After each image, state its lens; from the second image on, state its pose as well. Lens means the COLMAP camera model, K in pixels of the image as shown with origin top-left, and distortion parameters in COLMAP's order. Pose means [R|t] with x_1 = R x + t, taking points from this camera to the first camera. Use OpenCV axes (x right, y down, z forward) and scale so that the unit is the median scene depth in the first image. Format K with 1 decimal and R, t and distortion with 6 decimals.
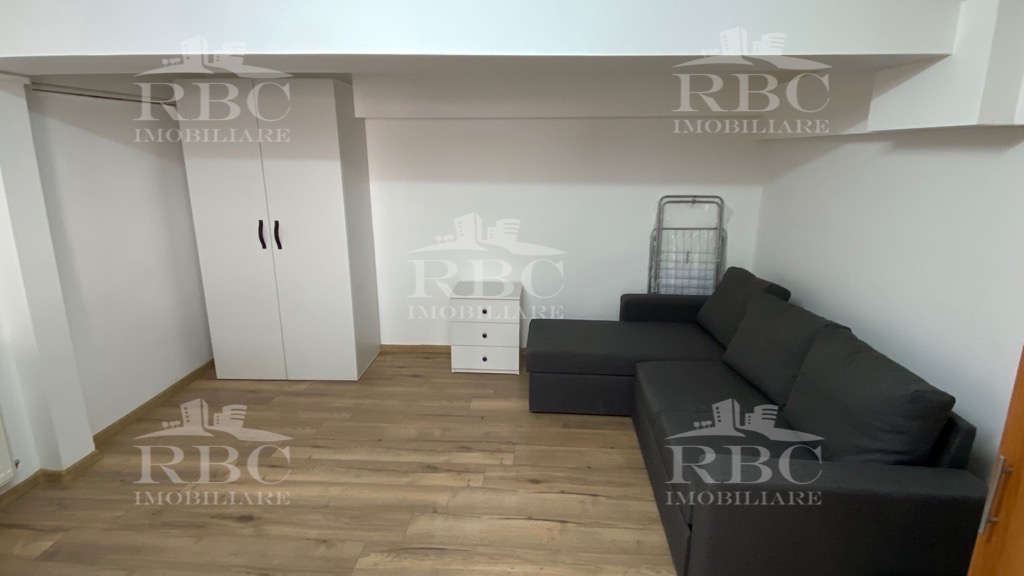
lens RADIAL K [[510.5, 0, 524.9], [0, 510.5, 281.0], [0, 0, 1]] dist [0.001145, -0.000028]
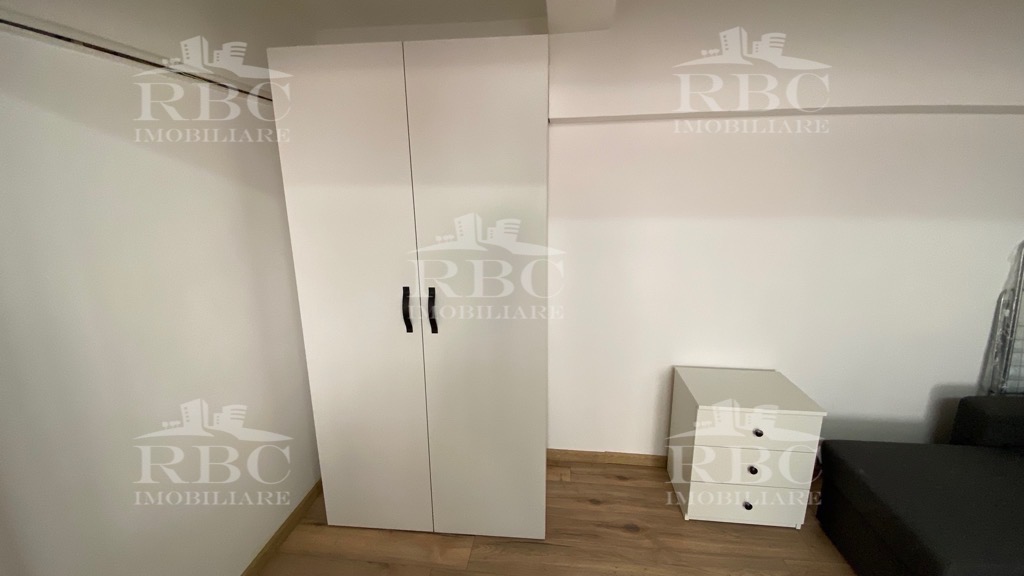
lens RADIAL K [[405.5, 0, 512.0], [0, 405.5, 288.0], [0, 0, 1]] dist [0.021389, -0.019982]
pose [[0.996753, -0.002267, -0.080485, -0.311654], [-0.000147, 0.999551, -0.029971, -0.090425], [0.080516, 0.029885, 0.996305, 0.470524]]
